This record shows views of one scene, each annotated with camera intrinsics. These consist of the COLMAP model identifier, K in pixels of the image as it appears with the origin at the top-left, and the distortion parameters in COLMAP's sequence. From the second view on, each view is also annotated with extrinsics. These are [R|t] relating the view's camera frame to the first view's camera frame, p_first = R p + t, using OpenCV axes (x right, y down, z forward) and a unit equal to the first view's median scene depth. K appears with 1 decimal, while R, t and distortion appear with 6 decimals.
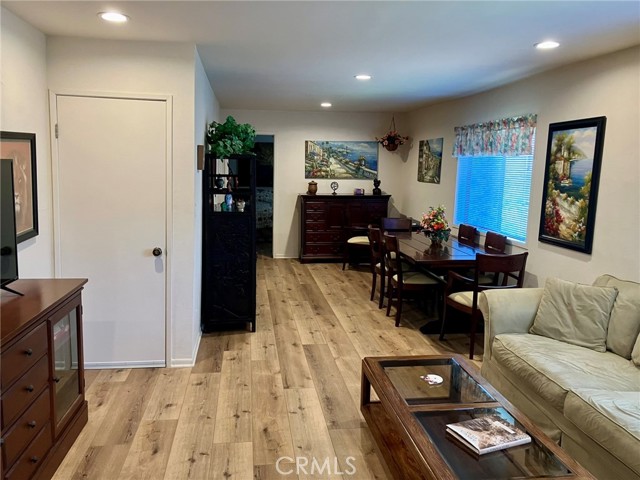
lens RADIAL K [[533.9, 0, 317.1], [0, 533.9, 243.1], [0, 0, 1]] dist [0.060663, -0.069472]
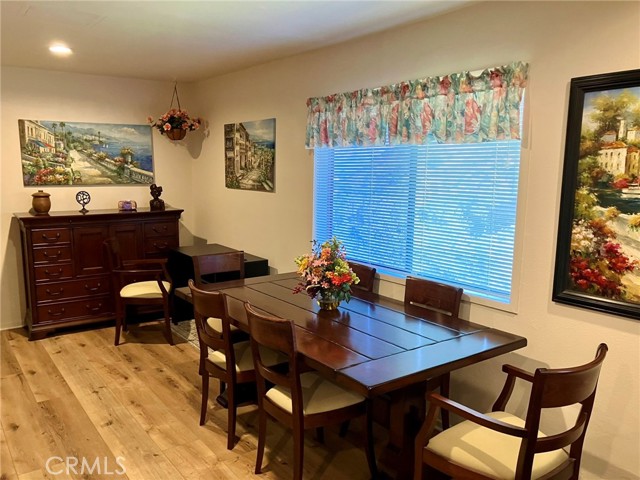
lens RADIAL K [[533.9, 0, 317.1], [0, 533.9, 243.1], [0, 0, 1]] dist [0.060663, -0.069472]
pose [[0.881068, -0.076272, 0.466800, -0.023942], [0.075536, 0.996936, 0.020322, -0.056955], [-0.466920, 0.017355, 0.884129, 0.404133]]
